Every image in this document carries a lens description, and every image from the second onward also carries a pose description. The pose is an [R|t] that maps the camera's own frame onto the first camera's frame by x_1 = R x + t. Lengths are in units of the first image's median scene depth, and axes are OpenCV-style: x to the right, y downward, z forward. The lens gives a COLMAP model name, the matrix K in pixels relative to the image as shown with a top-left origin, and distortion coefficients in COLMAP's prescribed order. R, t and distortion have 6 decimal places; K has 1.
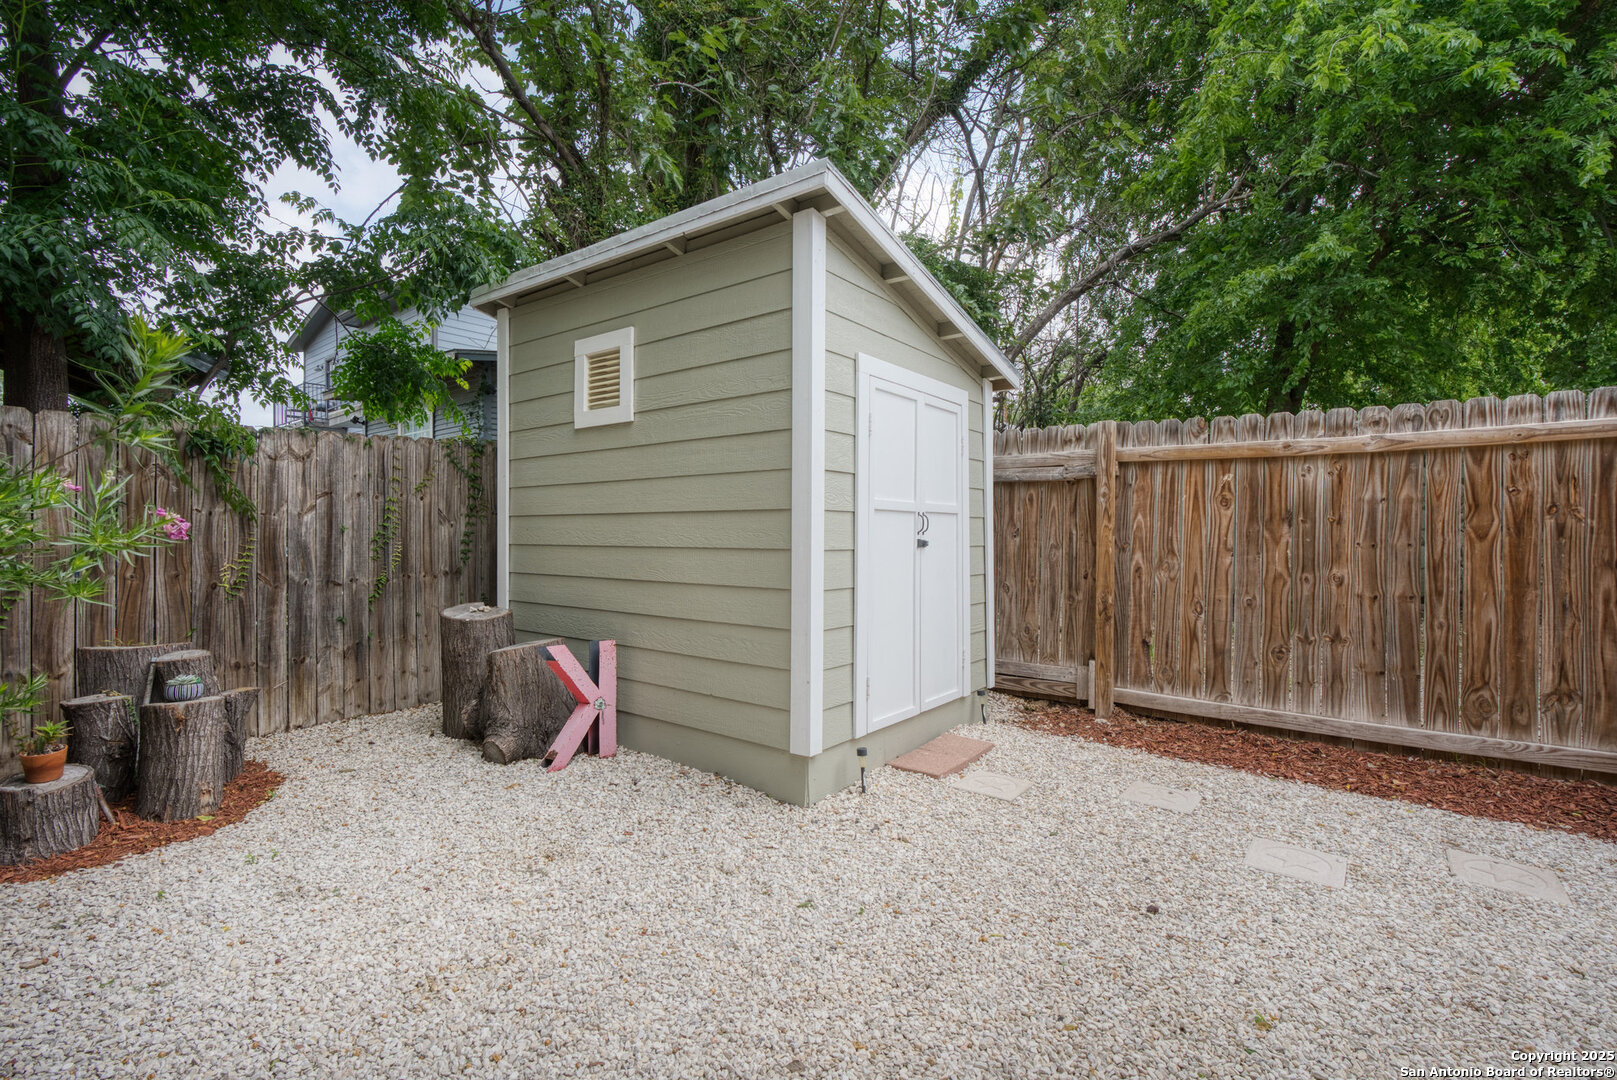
lens RADIAL K [[730.3, 0, 808.3], [0, 730.3, 535.3], [0, 0, 1]] dist [-0.007758, 0.000980]
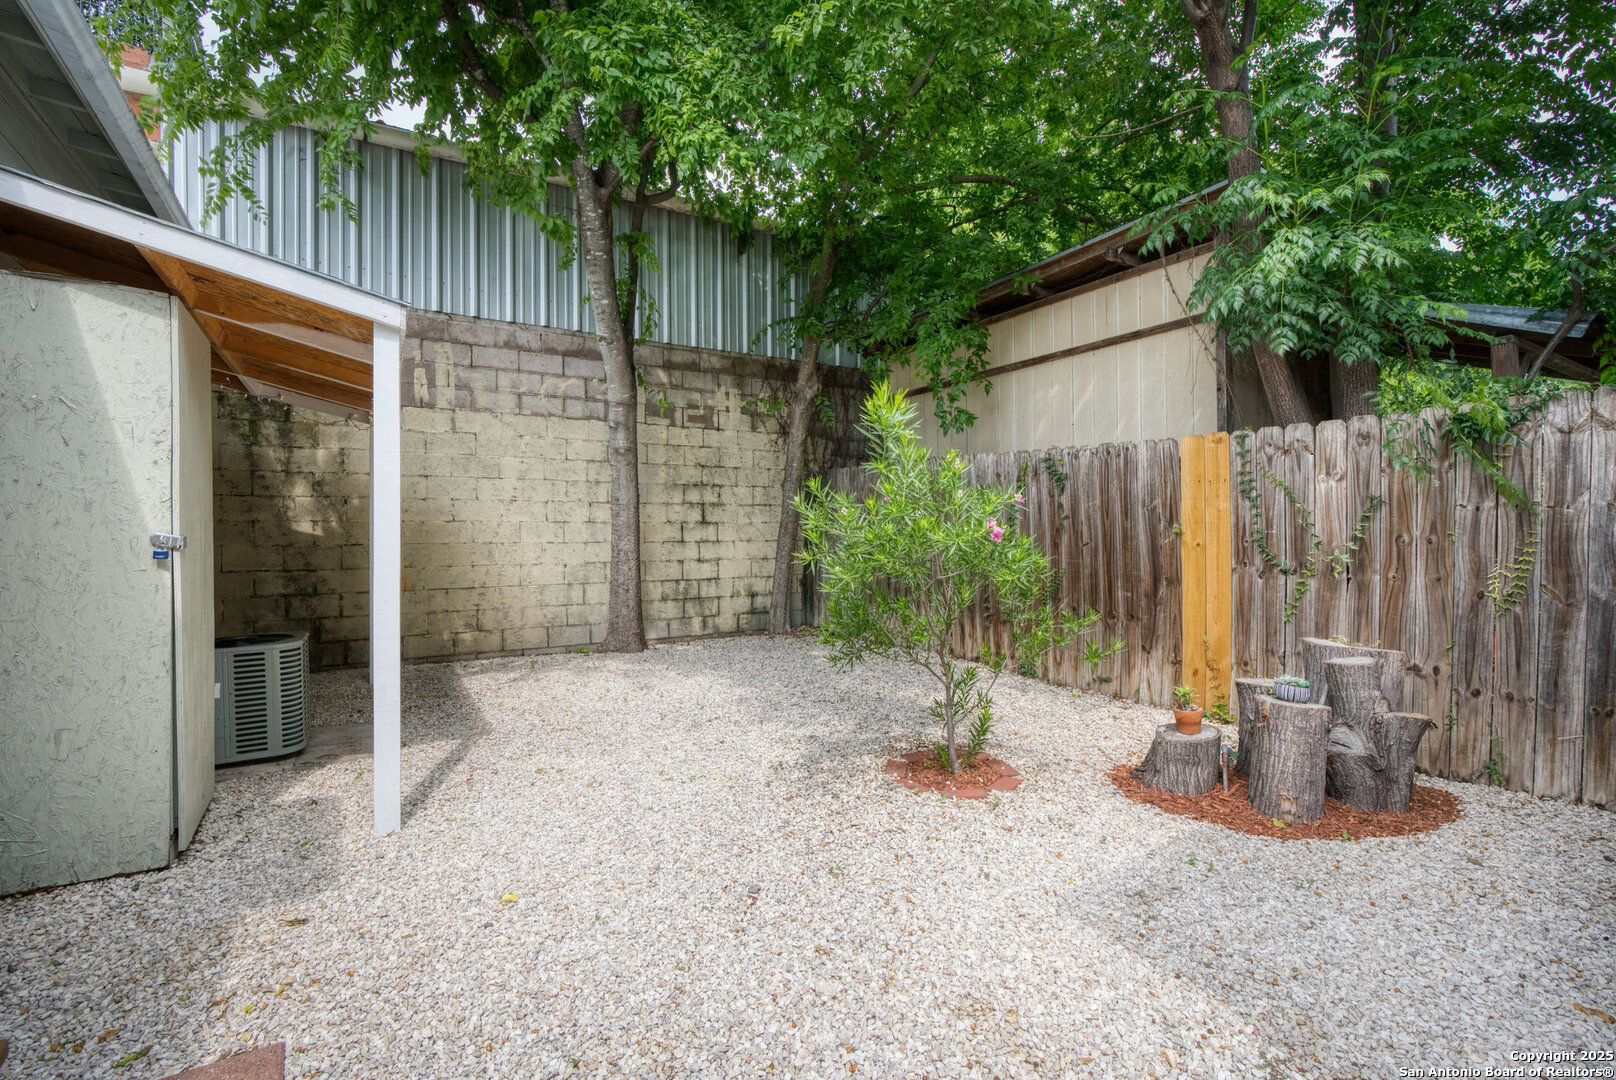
lens RADIAL K [[729.9, 0, 811.5], [0, 729.9, 539.0], [0, 0, 1]] dist [-0.007758, 0.000980]
pose [[-0.294945, 0.004483, -0.955504, 0.211996], [-0.003332, 0.999978, 0.005720, 0.002595], [0.955508, 0.004871, -0.294924, 0.506621]]
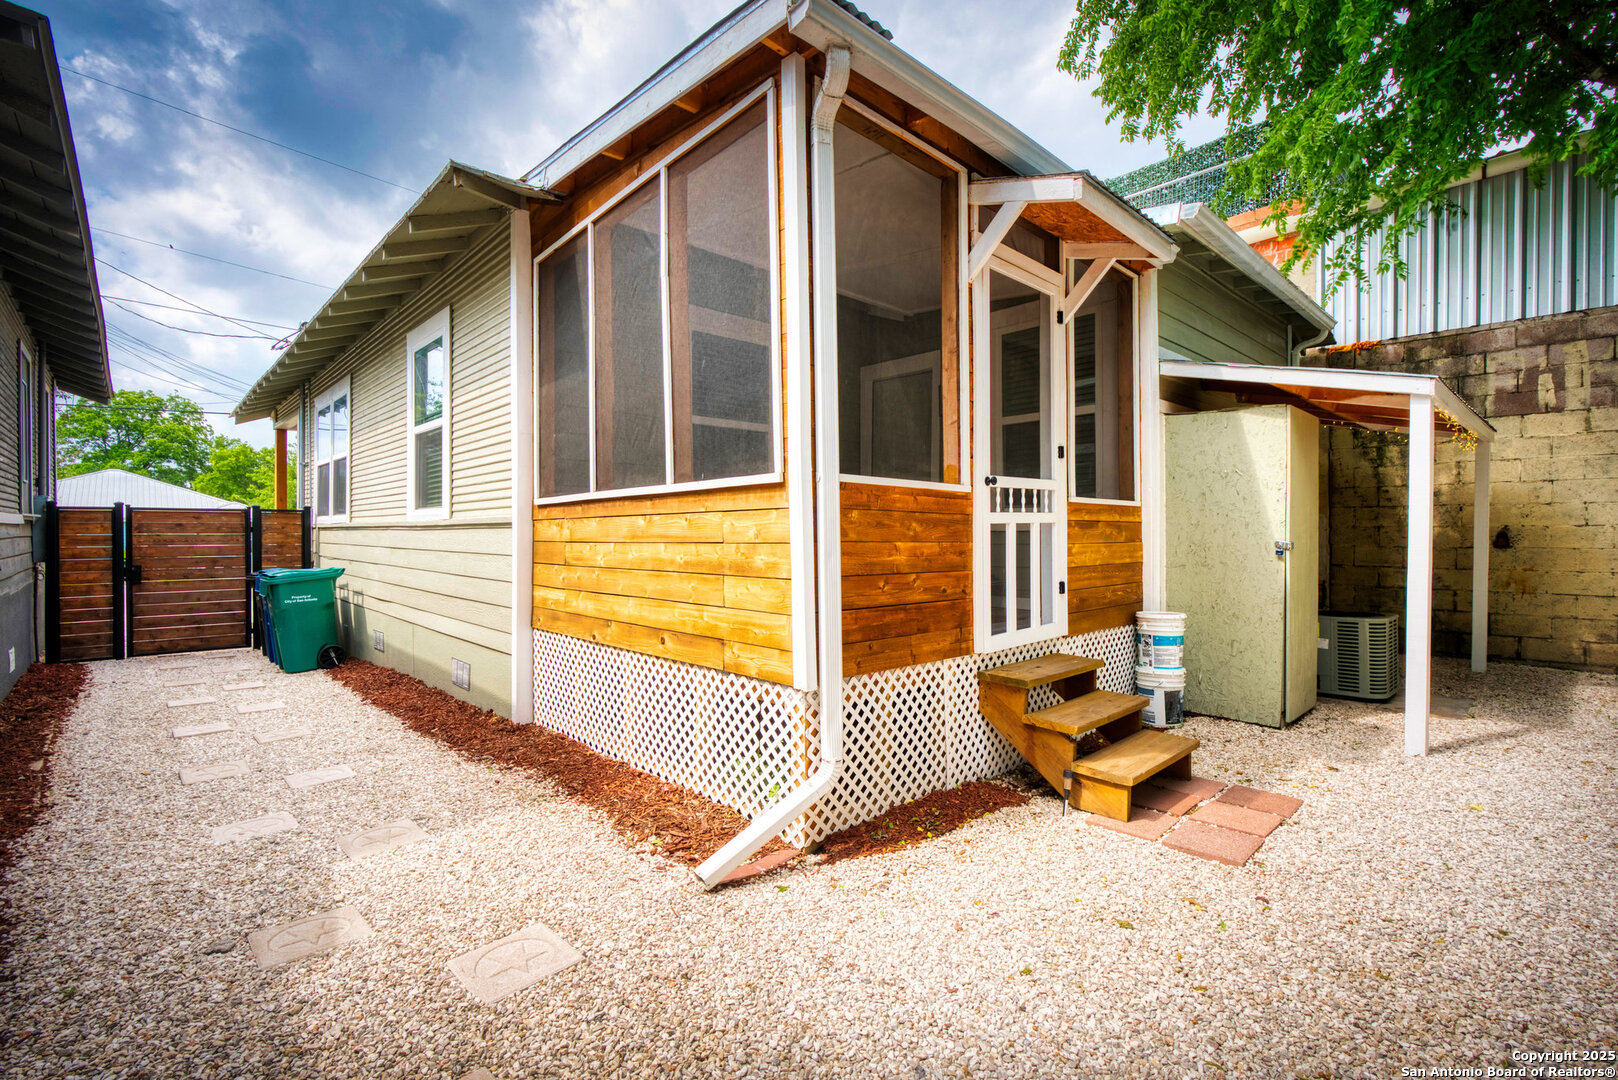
lens RADIAL K [[730.8, 0, 812.0], [0, 730.8, 535.0], [0, 0, 1]] dist [-0.007758, 0.000980]
pose [[-0.994438, -0.006123, 0.105144, 0.373741], [-0.004899, 0.999917, 0.011896, -0.014584], [-0.105208, 0.011315, -0.994386, 0.966375]]
